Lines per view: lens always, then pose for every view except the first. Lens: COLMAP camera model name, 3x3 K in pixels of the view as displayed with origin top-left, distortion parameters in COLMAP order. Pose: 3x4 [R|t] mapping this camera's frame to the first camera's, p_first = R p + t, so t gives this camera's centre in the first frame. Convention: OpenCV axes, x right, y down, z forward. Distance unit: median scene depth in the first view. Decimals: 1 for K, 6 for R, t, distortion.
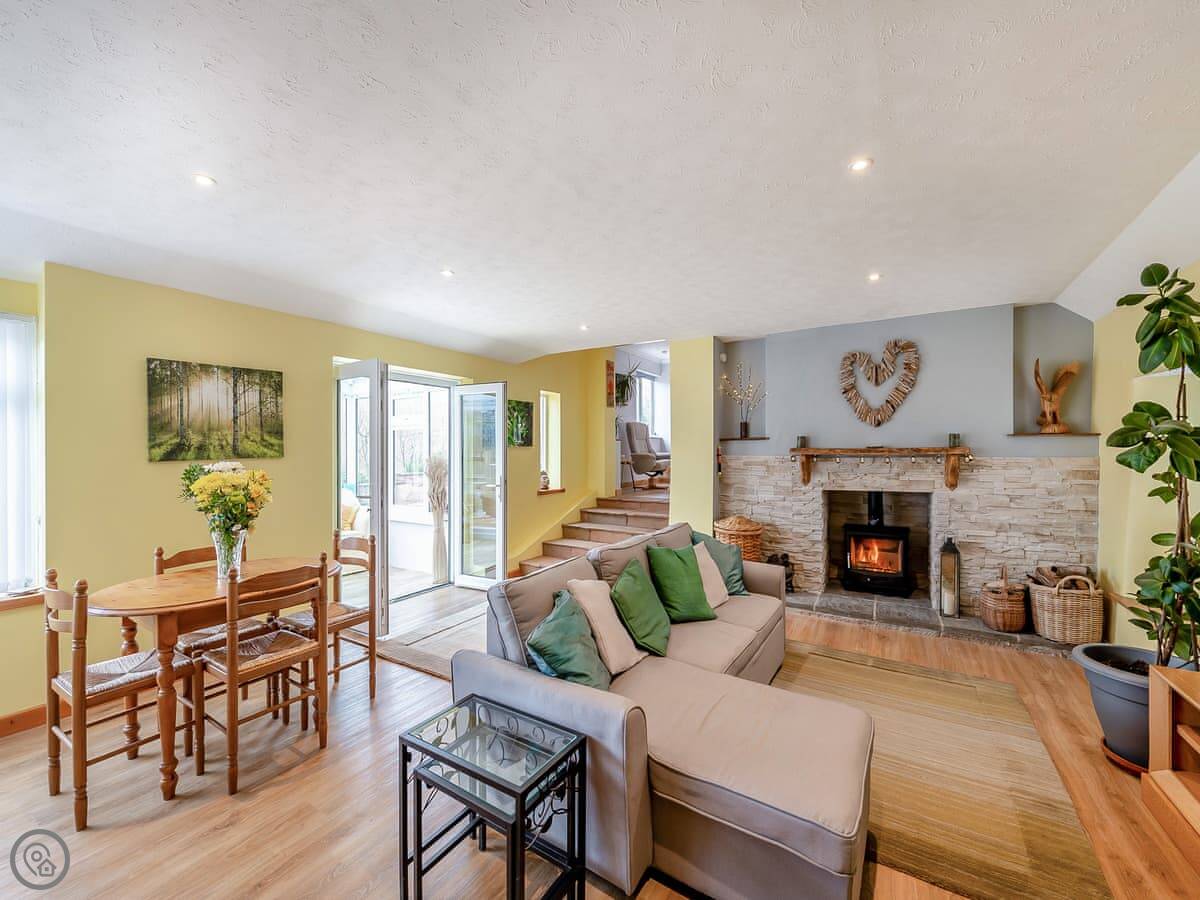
lens RADIAL K [[475.6, 0, 599.5], [0, 475.6, 449.6], [0, 0, 1]] dist [-0.001417, -0.000188]
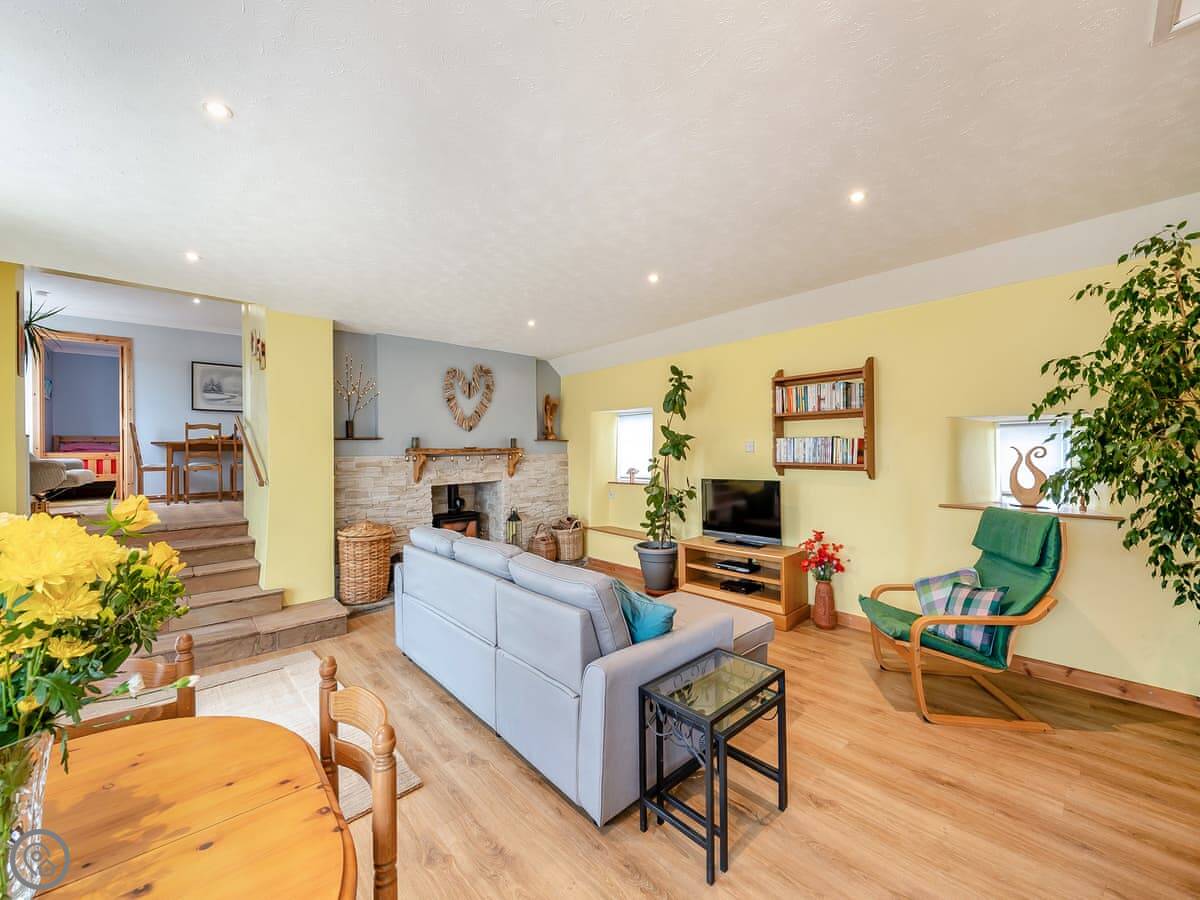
lens RADIAL K [[475.6, 0, 598.0], [0, 475.6, 449.2], [0, 0, 1]] dist [-0.001417, -0.000188]
pose [[0.271632, 0.000417, 0.962401, -0.526402], [0.006272, 0.999978, -0.002204, 0.003462], [-0.962381, 0.006635, 0.271624, 0.335758]]
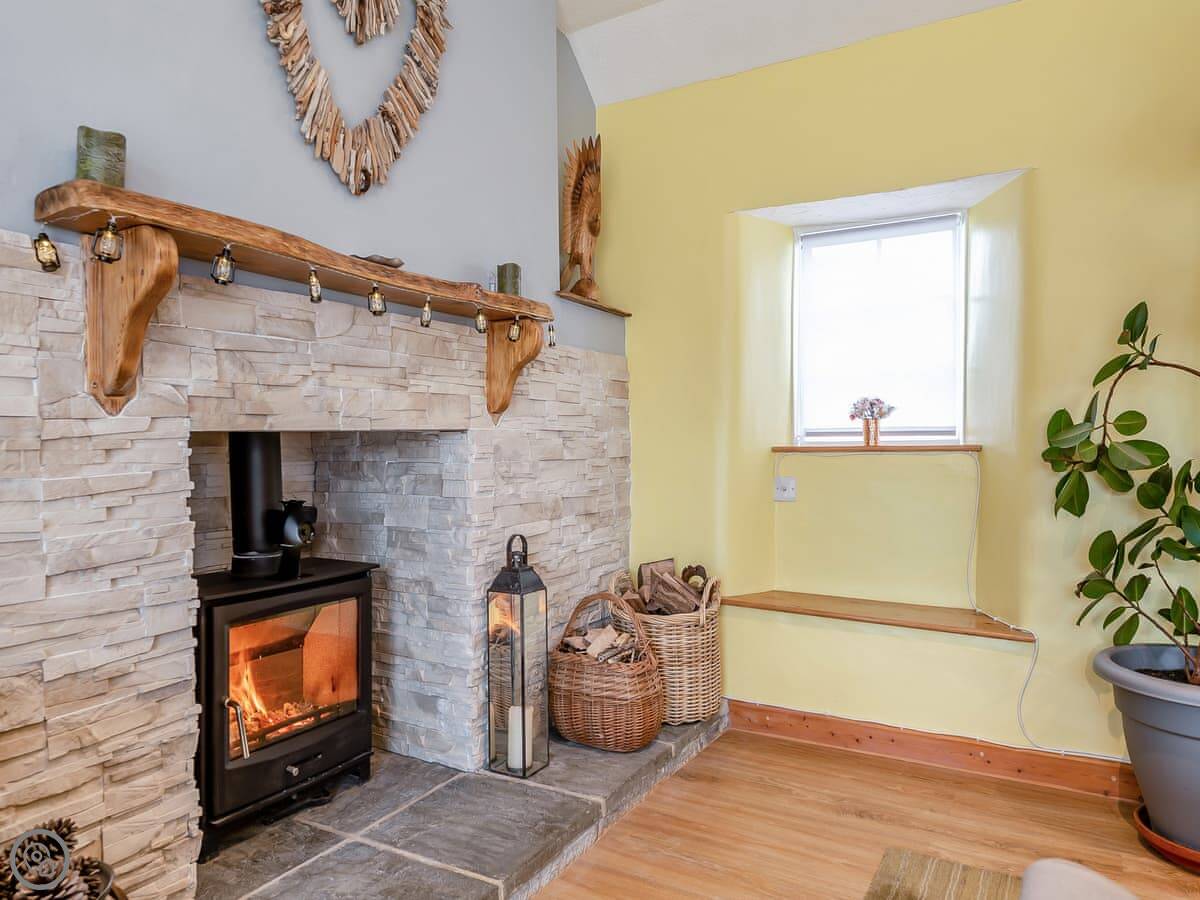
lens RADIAL K [[800.1, 0, 601.5], [0, 800.1, 451.3], [0, 0, 1]] dist [0.012954, 0.000783]
pose [[-0.029174, -0.008456, 0.999539, 0.120784], [0.001793, 0.999962, 0.008512, 0.095562], [-0.999573, 0.002041, -0.029158, 0.874893]]
